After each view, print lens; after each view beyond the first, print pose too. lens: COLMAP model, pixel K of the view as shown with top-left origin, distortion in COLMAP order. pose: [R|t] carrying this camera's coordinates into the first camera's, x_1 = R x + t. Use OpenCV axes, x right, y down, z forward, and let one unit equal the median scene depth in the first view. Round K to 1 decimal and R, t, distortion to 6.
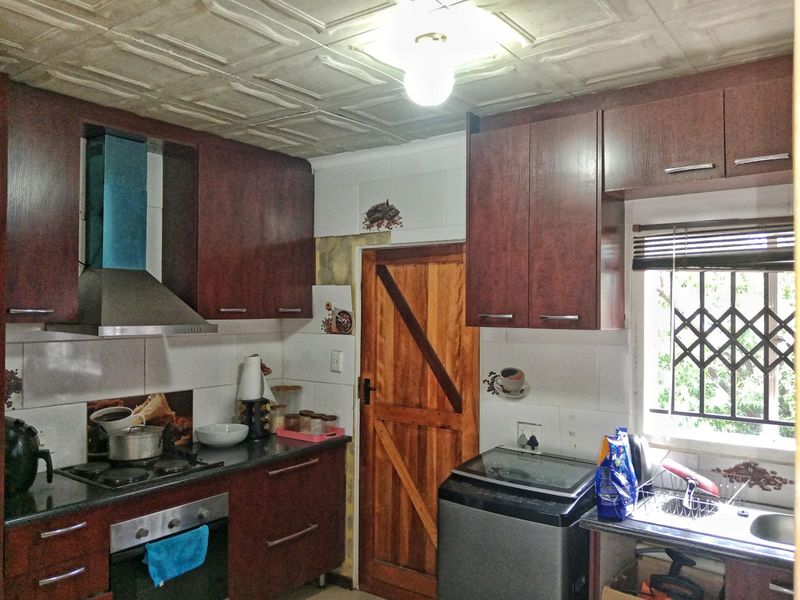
lens RADIAL K [[625.9, 0, 402.5], [0, 625.9, 297.6], [0, 0, 1]] dist [0.077159, -0.154158]
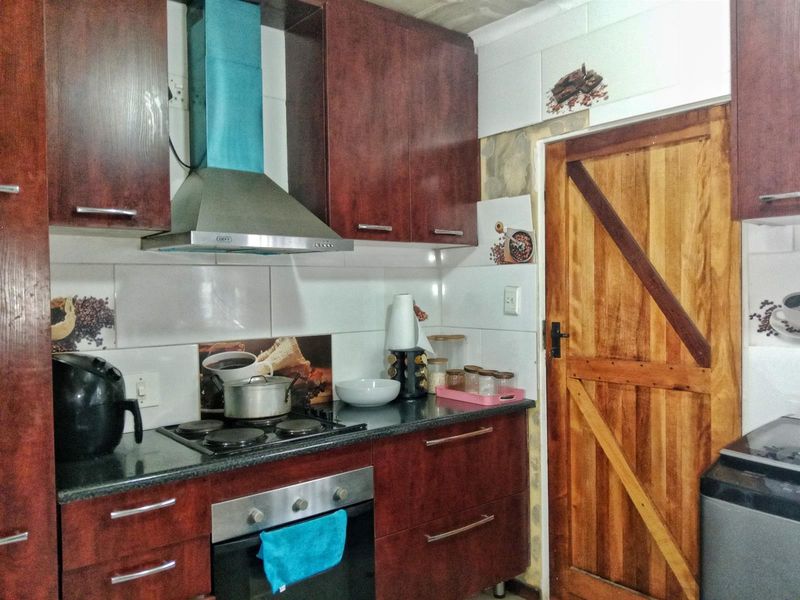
lens RADIAL K [[625.9, 0, 402.5], [0, 625.9, 297.6], [0, 0, 1]] dist [0.077159, -0.154158]
pose [[0.968581, -0.015855, -0.248194, -0.050096], [0.024048, 0.999260, 0.030014, 0.079405], [0.247534, -0.035039, 0.968245, 0.266273]]
